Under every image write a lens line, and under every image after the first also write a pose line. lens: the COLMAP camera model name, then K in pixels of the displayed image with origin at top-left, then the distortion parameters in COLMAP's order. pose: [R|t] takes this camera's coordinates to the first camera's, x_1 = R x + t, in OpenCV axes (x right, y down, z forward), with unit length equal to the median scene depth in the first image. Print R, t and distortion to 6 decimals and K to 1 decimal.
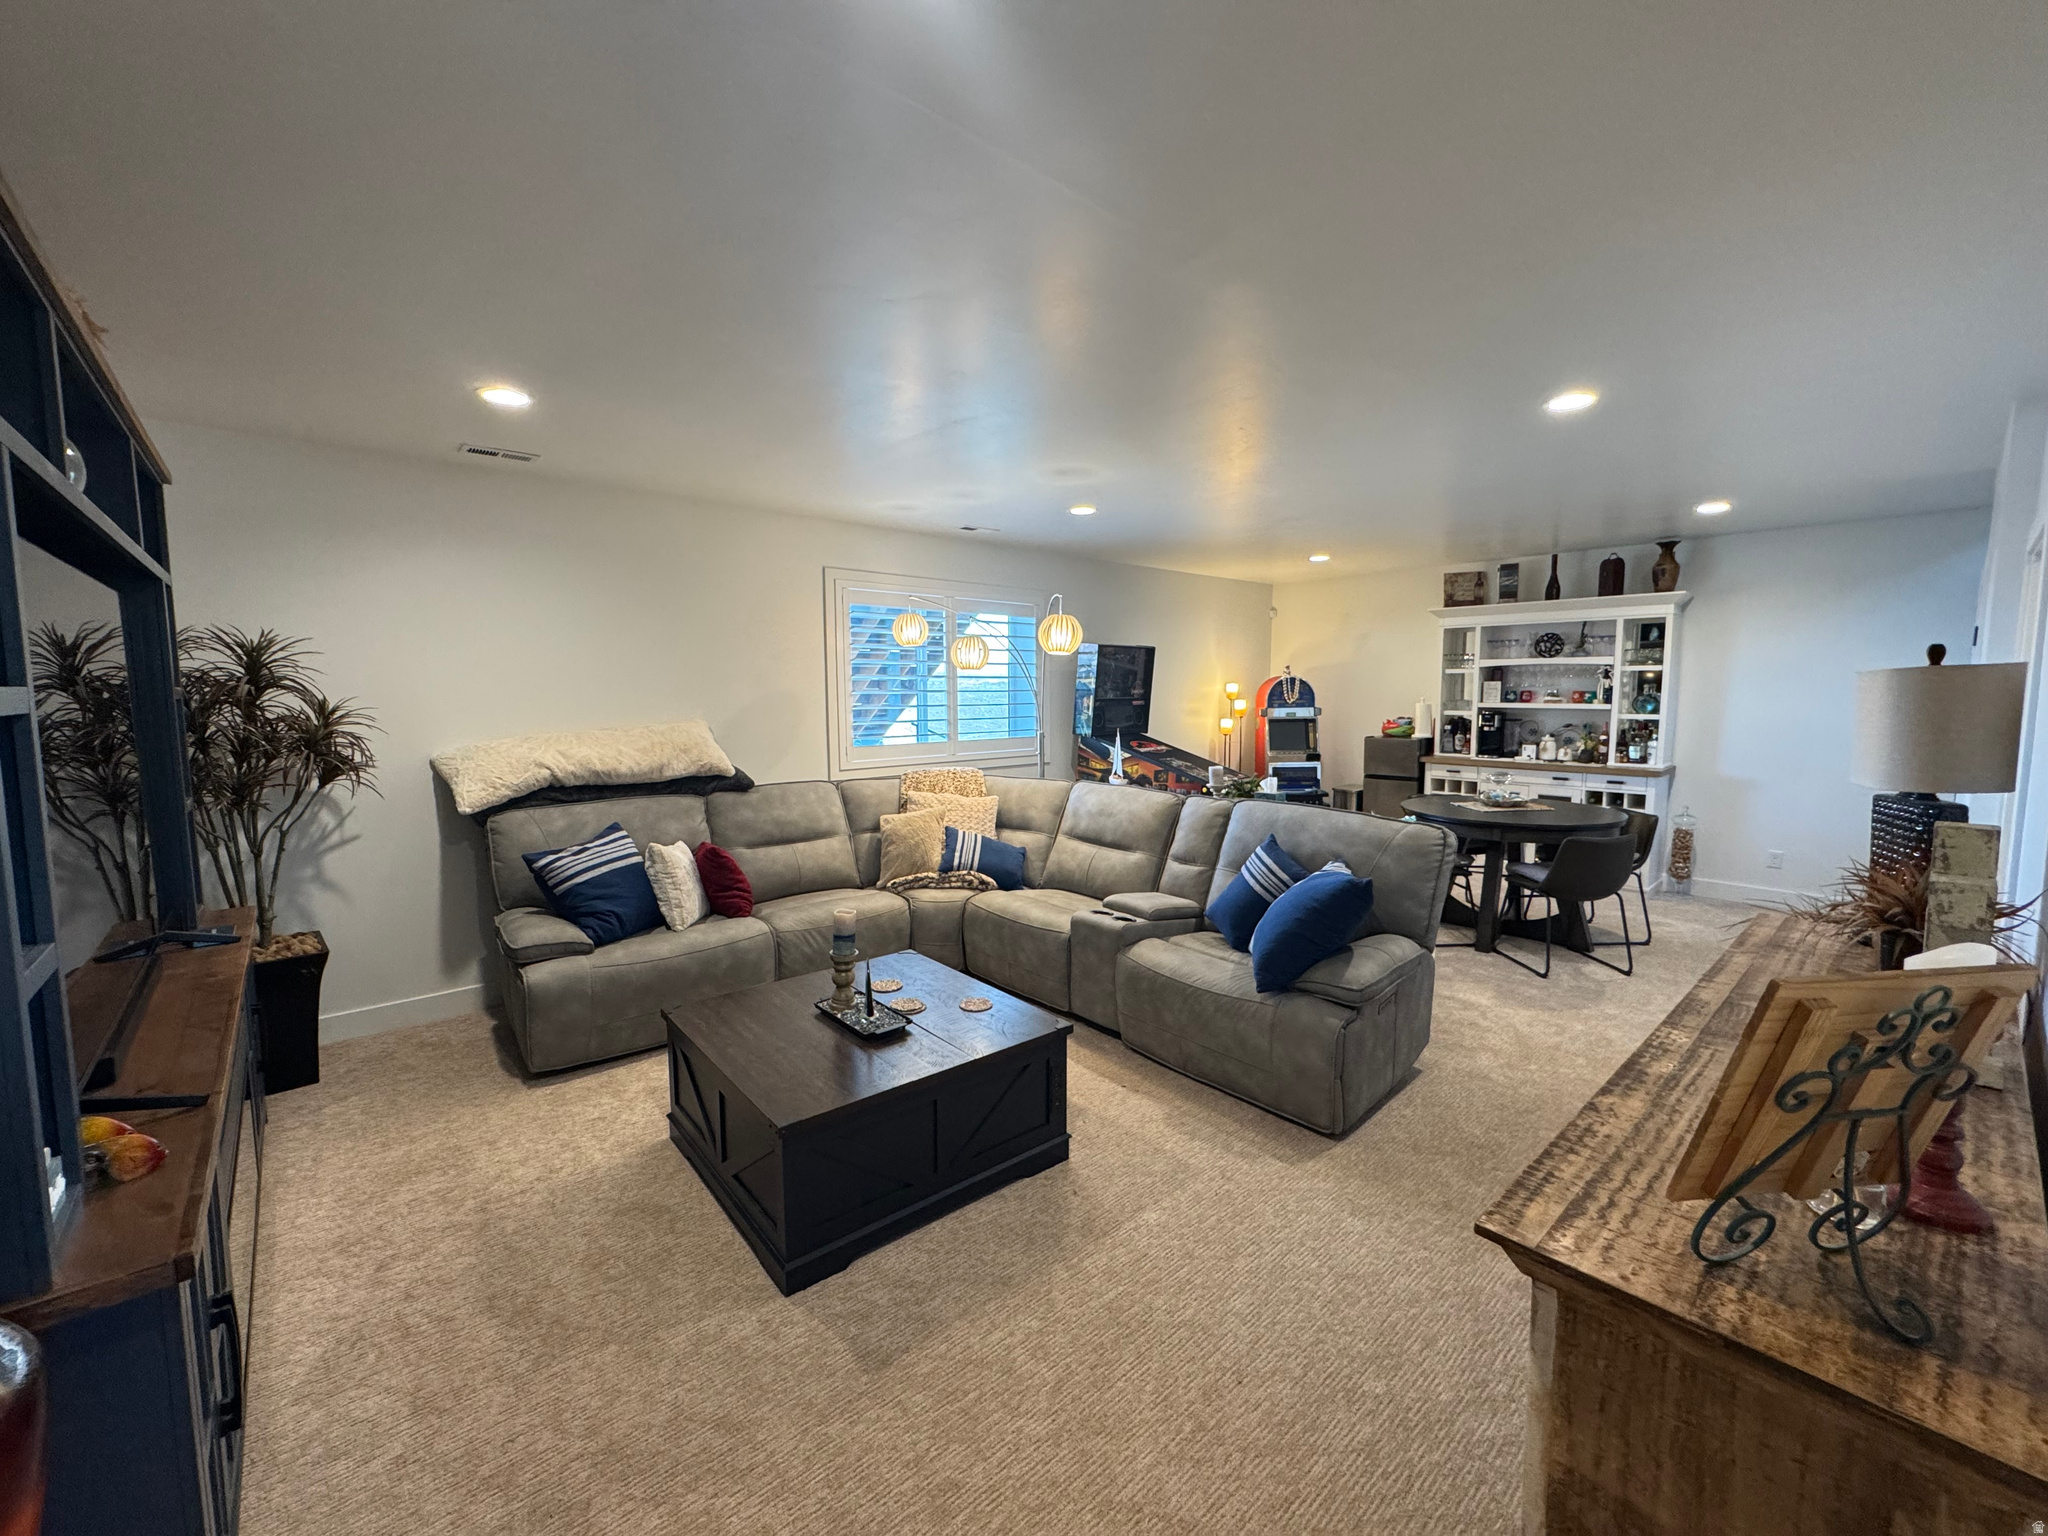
lens RADIAL K [[818.4, 0, 1022.9], [0, 818.4, 768.6], [0, 0, 1]] dist [-0.000236, 0.000173]
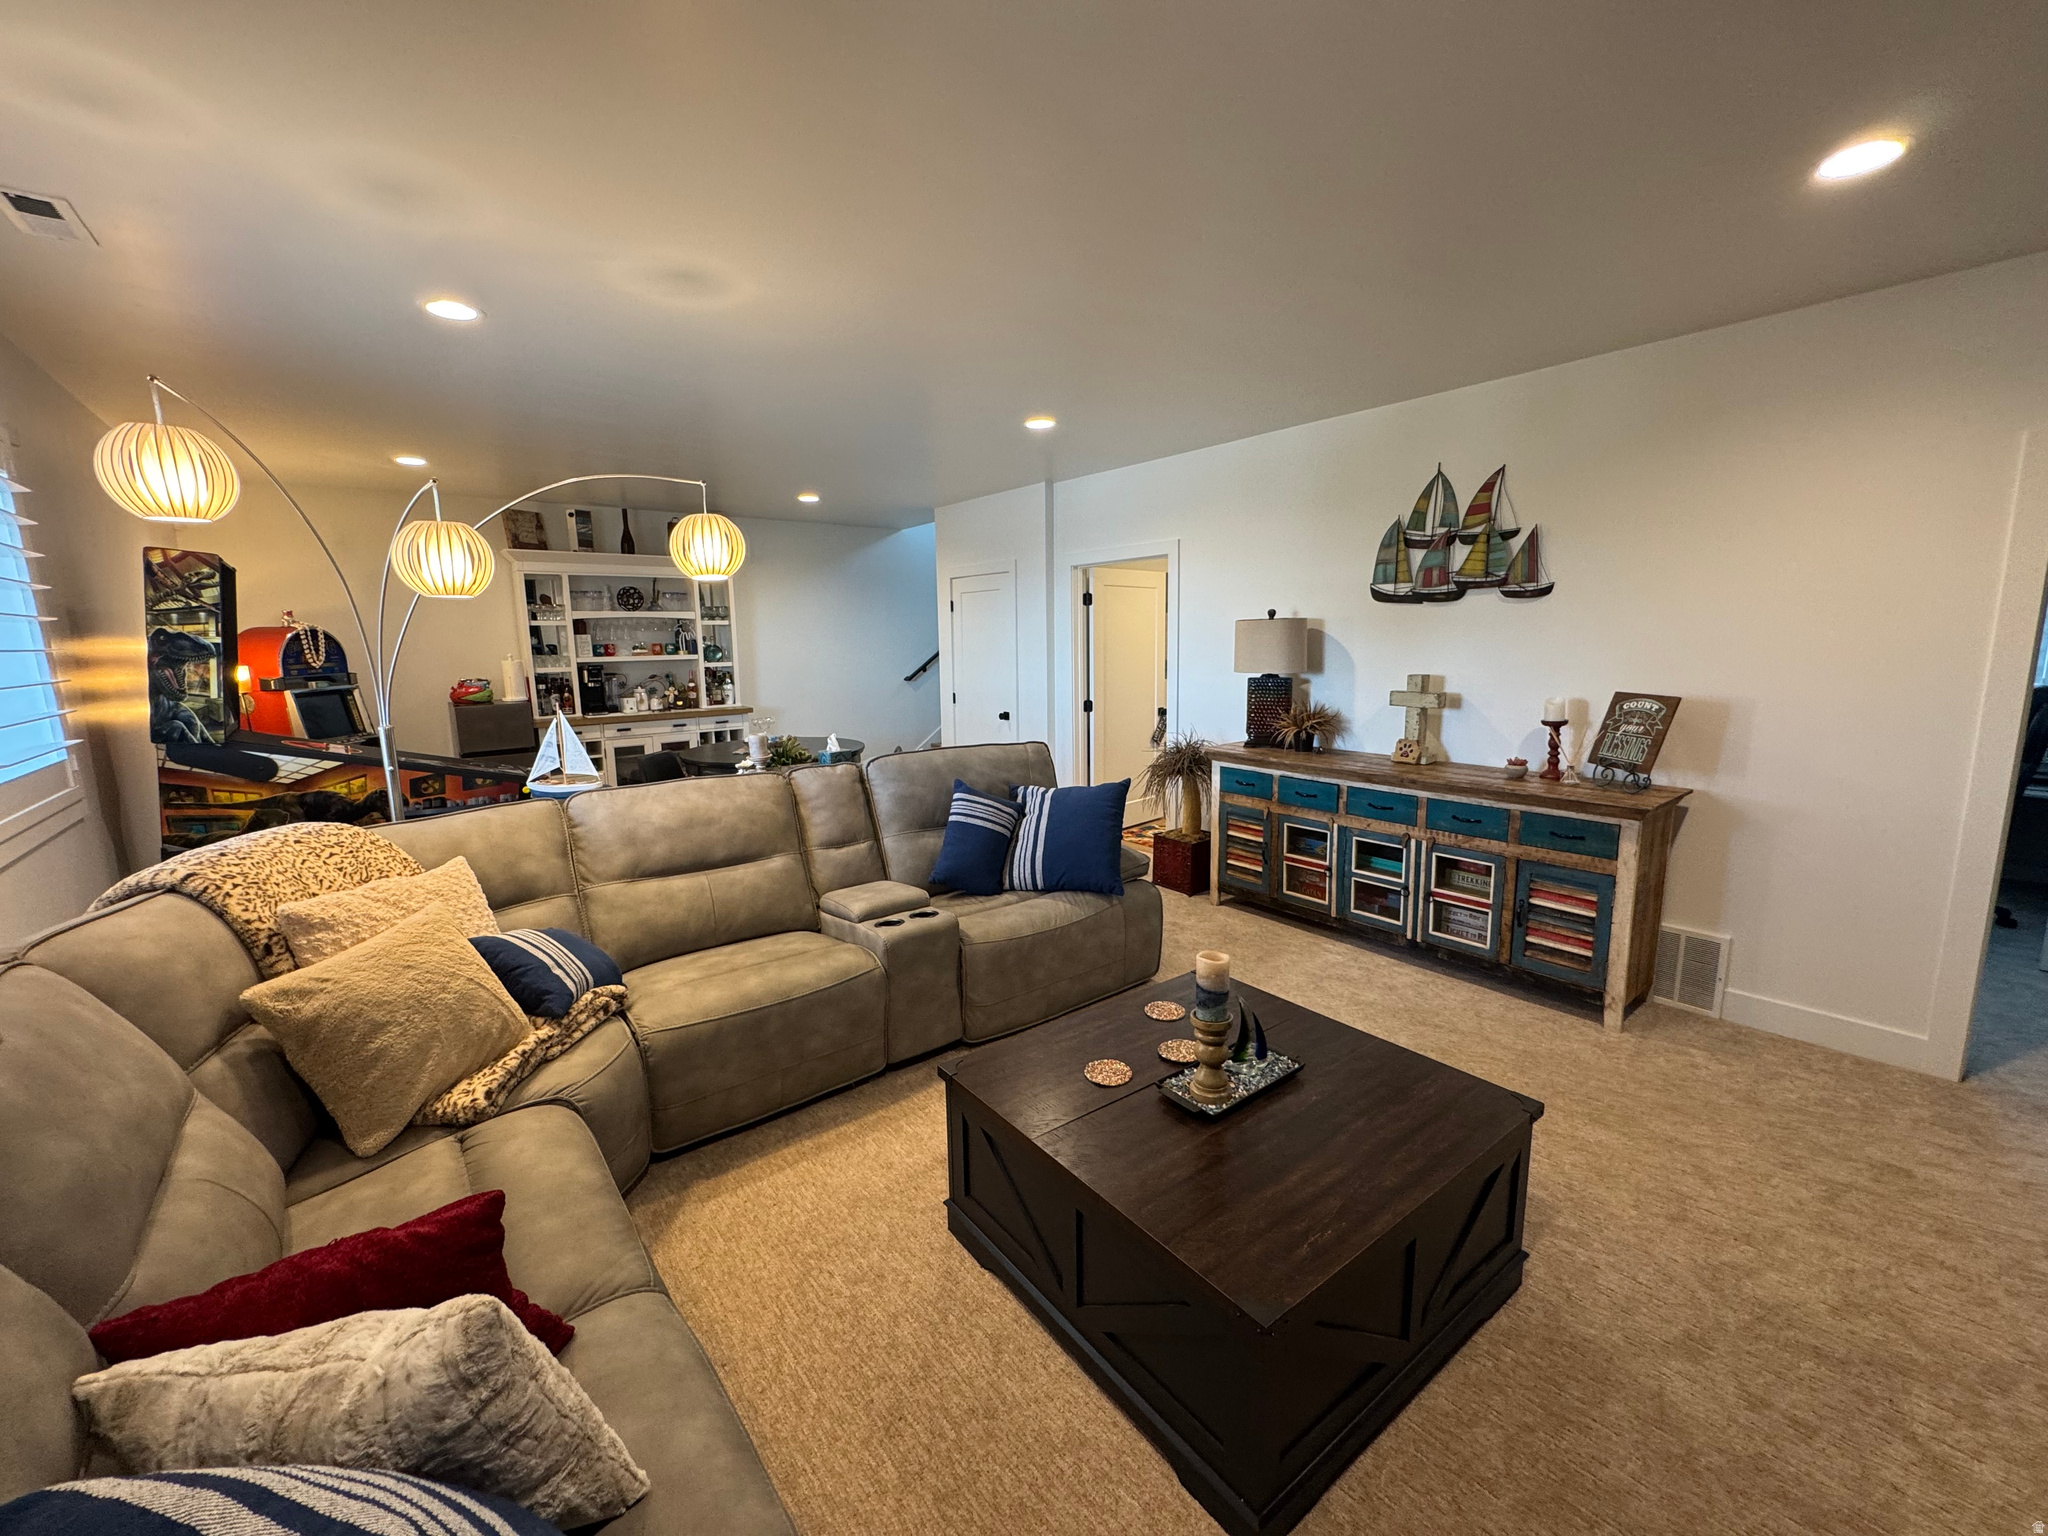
lens RADIAL K [[818.4, 0, 1016.7], [0, 818.4, 768.6], [0, 0, 1]] dist [-0.000236, 0.000173]
pose [[0.049394, -0.157182, 0.986334, -0.382615], [0.113711, 0.982003, 0.150797, -0.042536], [-0.992285, 0.104709, 0.066378, 0.483743]]
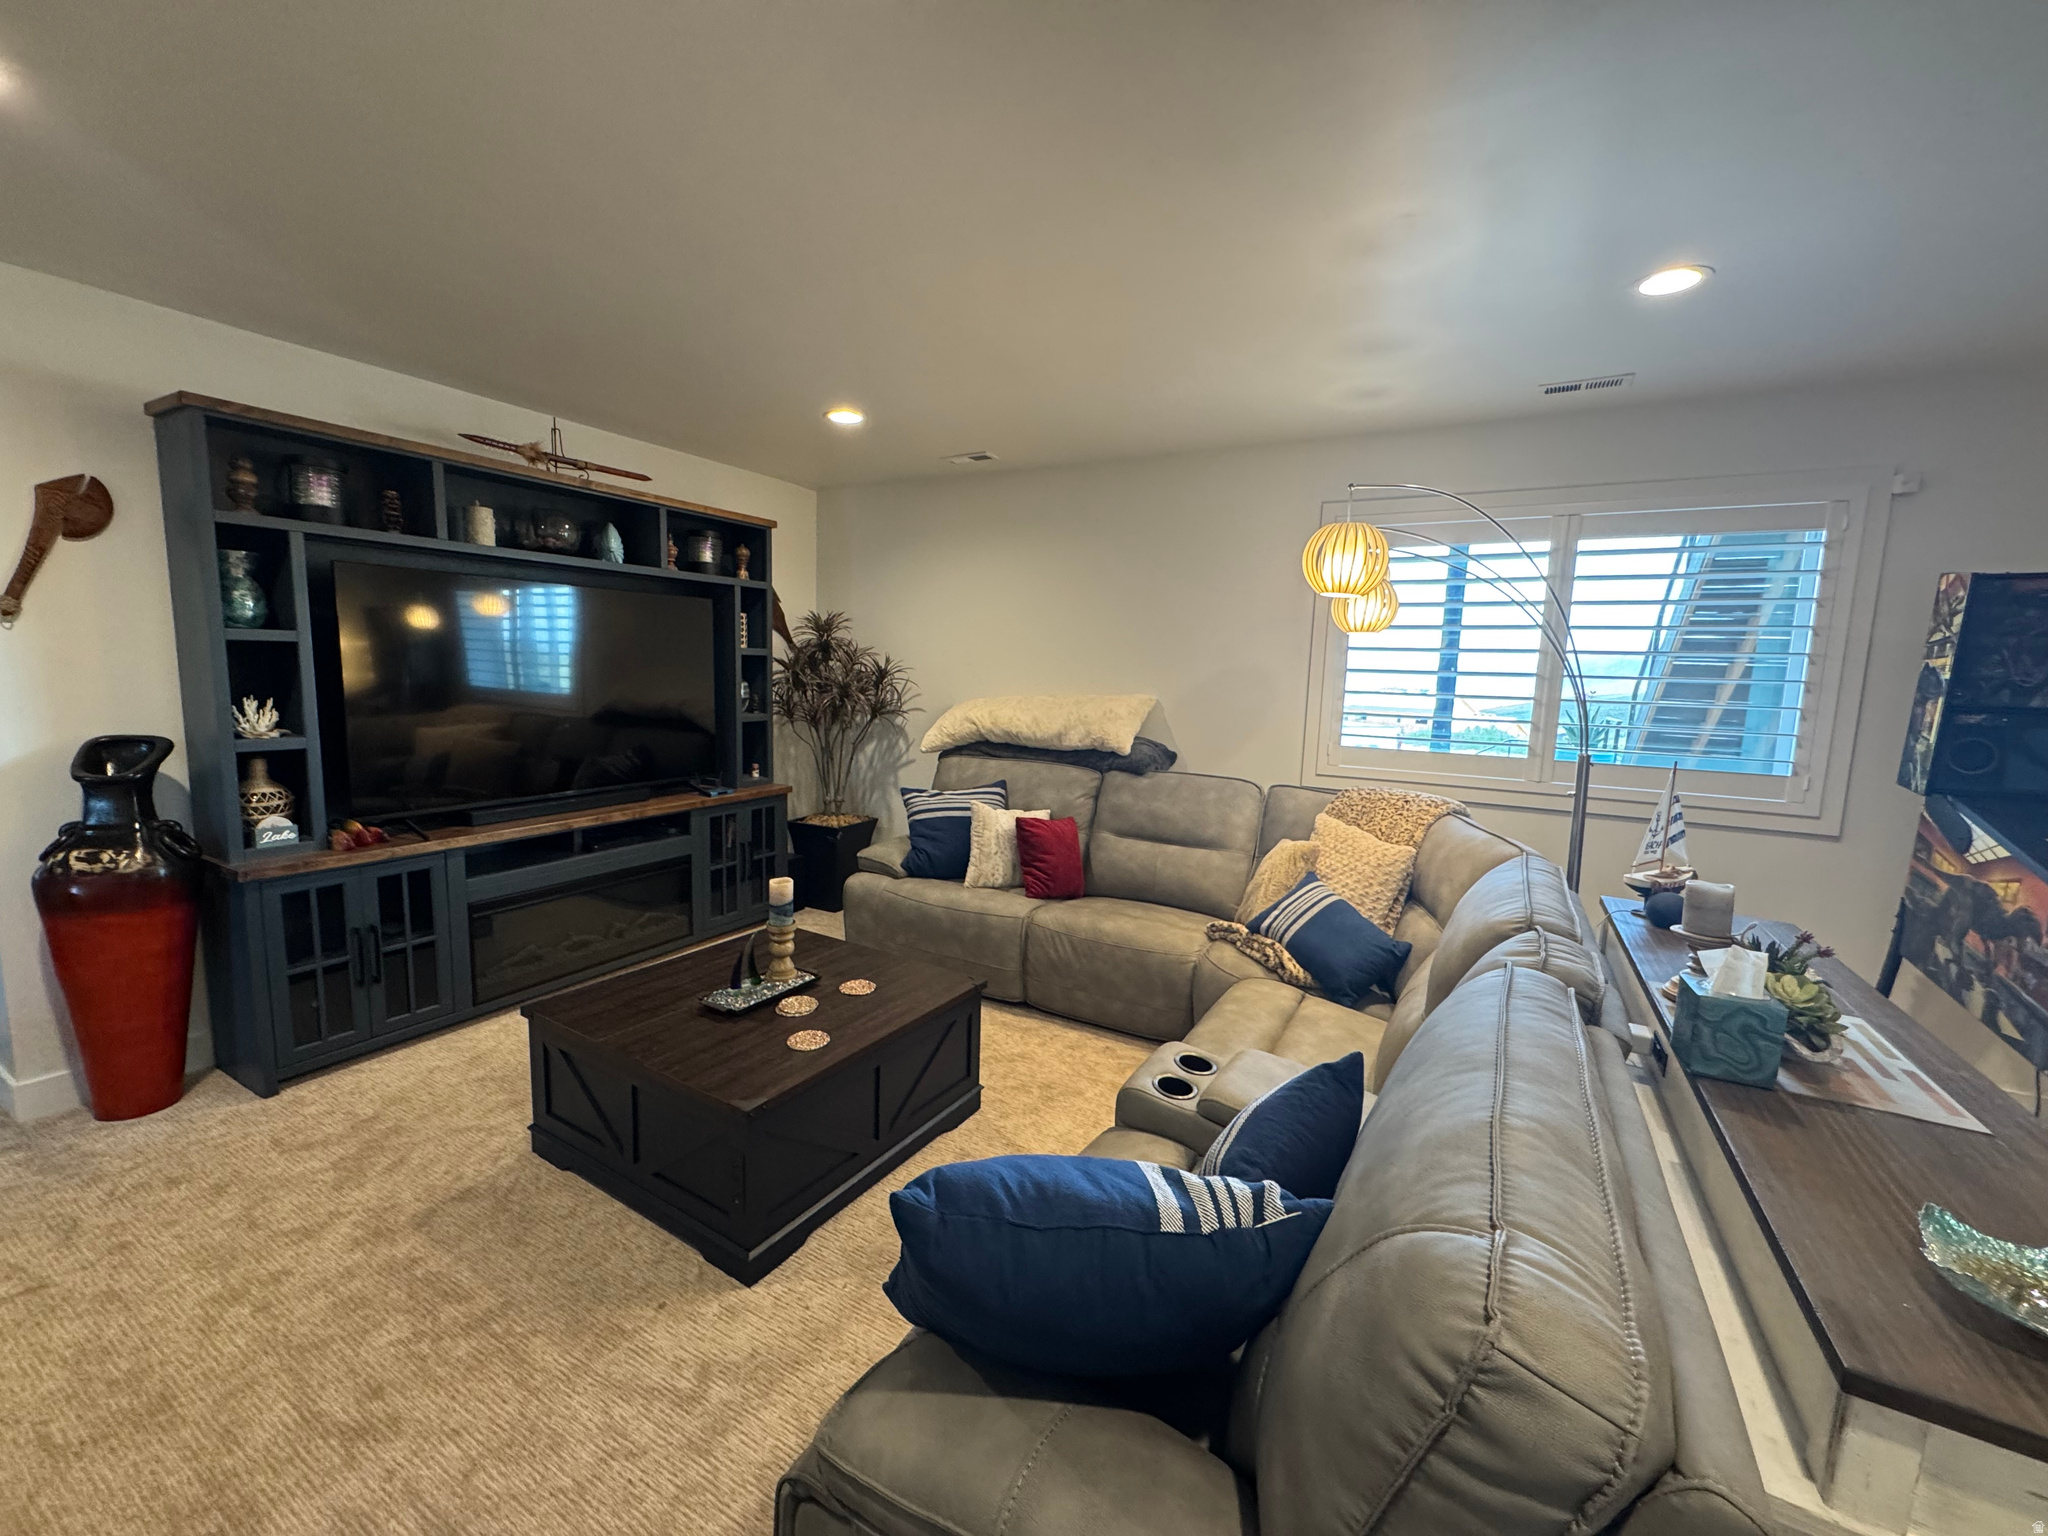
lens RADIAL K [[818.4, 0, 1019.9], [0, 818.4, 773.5], [0, 0, 1]] dist [-0.000236, 0.000173]
pose [[0.329460, 0.138045, -0.934023, 0.325859], [-0.121709, 0.987210, 0.102975, -0.035609], [0.936292, 0.079752, 0.342047, 0.406587]]
